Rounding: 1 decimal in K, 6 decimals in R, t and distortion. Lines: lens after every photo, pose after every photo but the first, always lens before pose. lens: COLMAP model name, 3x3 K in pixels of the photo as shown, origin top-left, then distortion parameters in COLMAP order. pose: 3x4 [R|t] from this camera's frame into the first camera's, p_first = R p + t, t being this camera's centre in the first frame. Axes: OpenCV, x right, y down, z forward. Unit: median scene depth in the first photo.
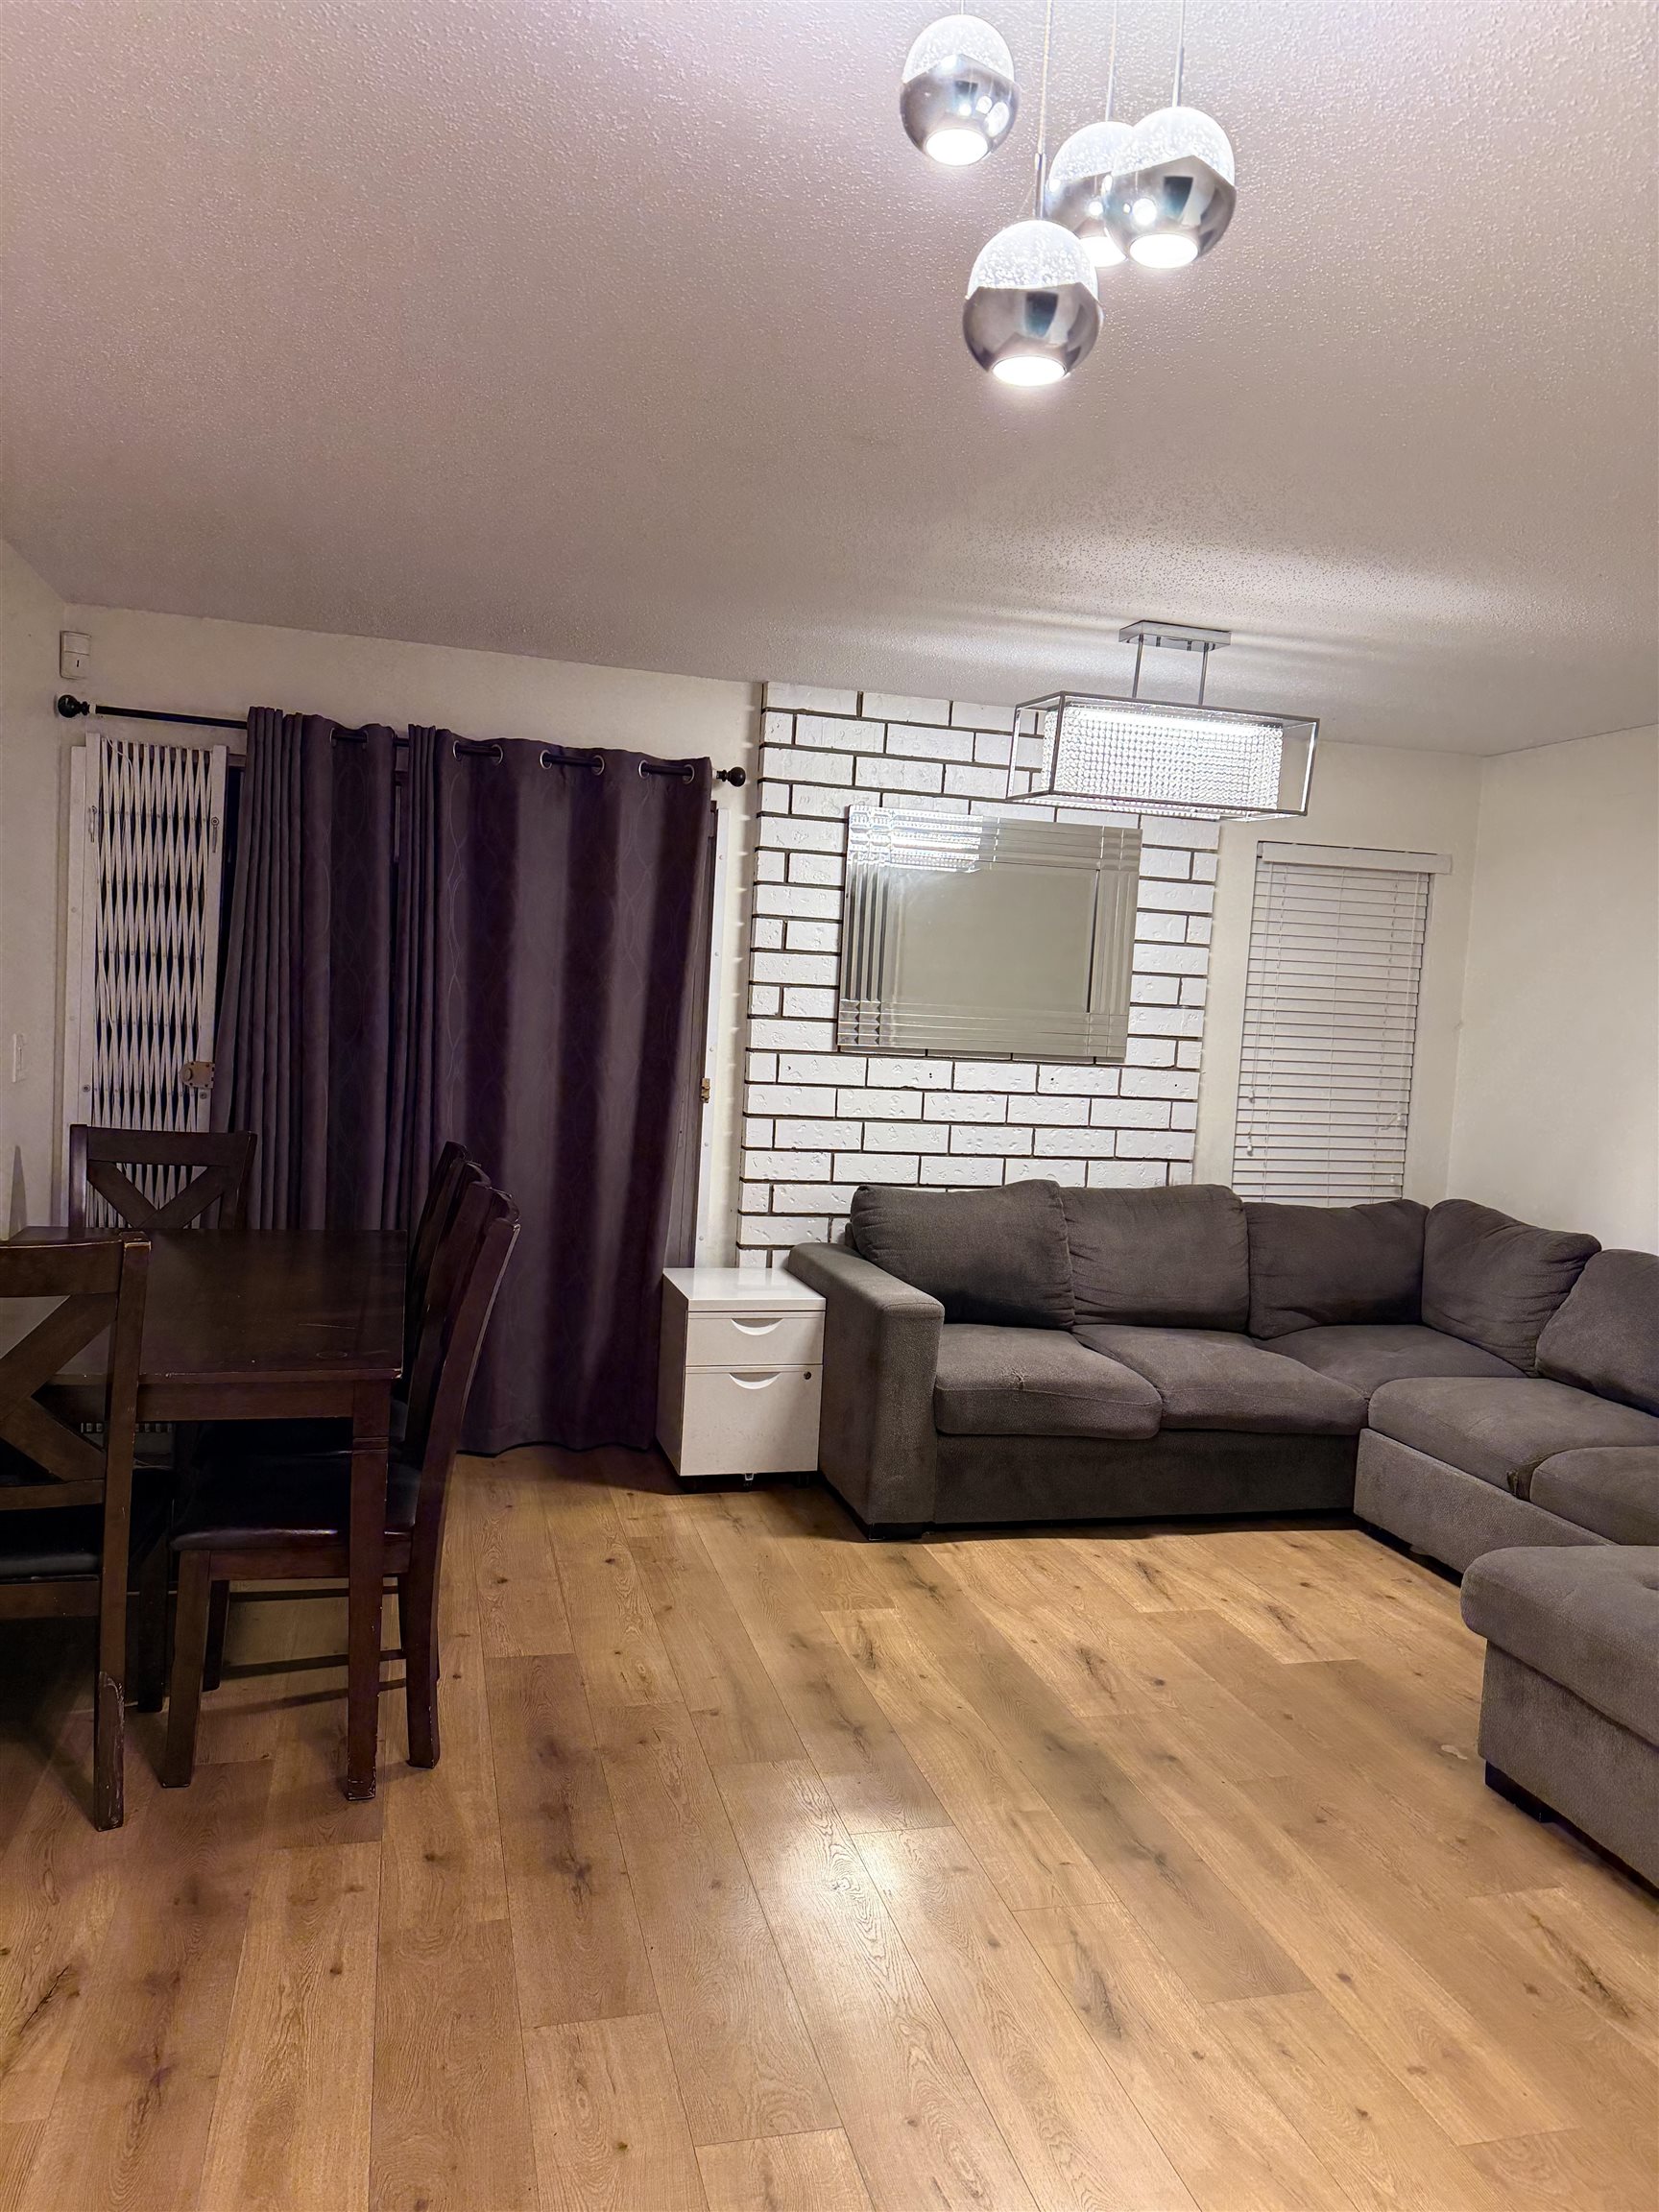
lens RADIAL K [[1534.9, 0, 830.0], [0, 1534.9, 1096.5], [0, 0, 1]] dist [-0.001524, -0.023060]
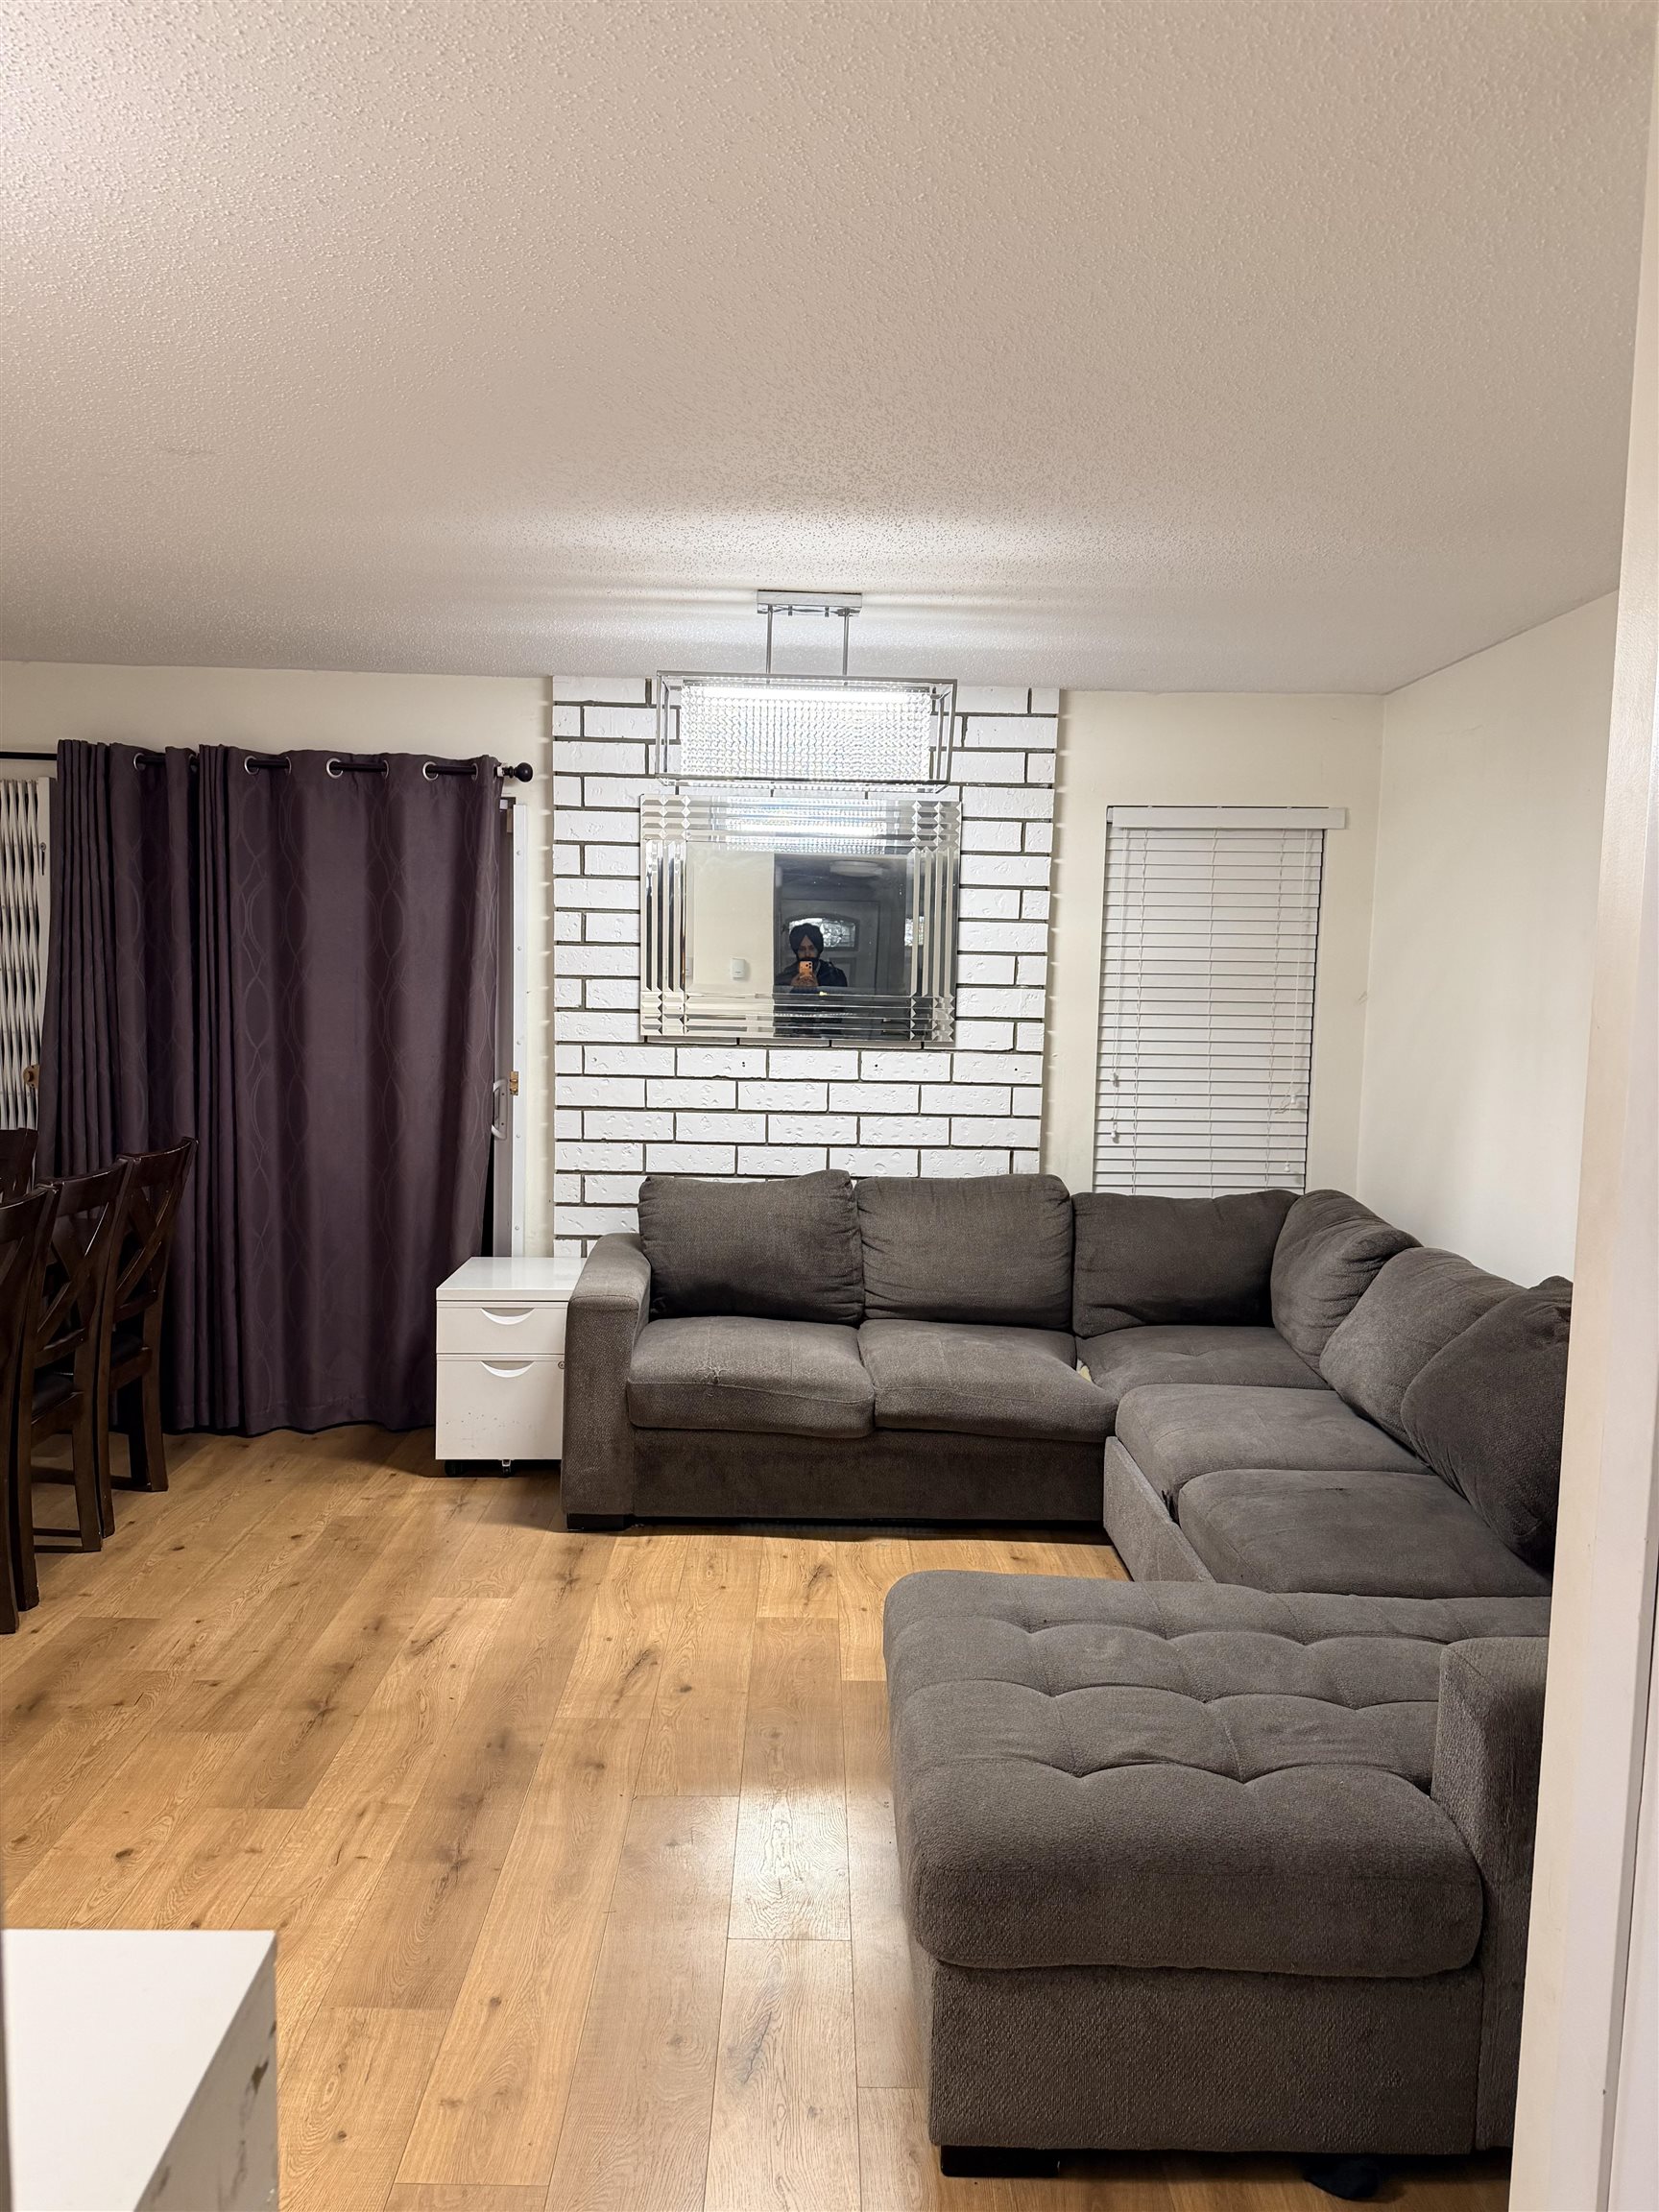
lens RADIAL K [[1534.9, 0, 846.1], [0, 1534.9, 1112.9], [0, 0, 1]] dist [-0.001524, -0.023060]
pose [[0.974318, -0.012089, -0.224851, 0.378911], [0.016442, 0.999712, 0.017500, 0.001544], [0.224574, -0.020747, 0.974236, 0.059191]]
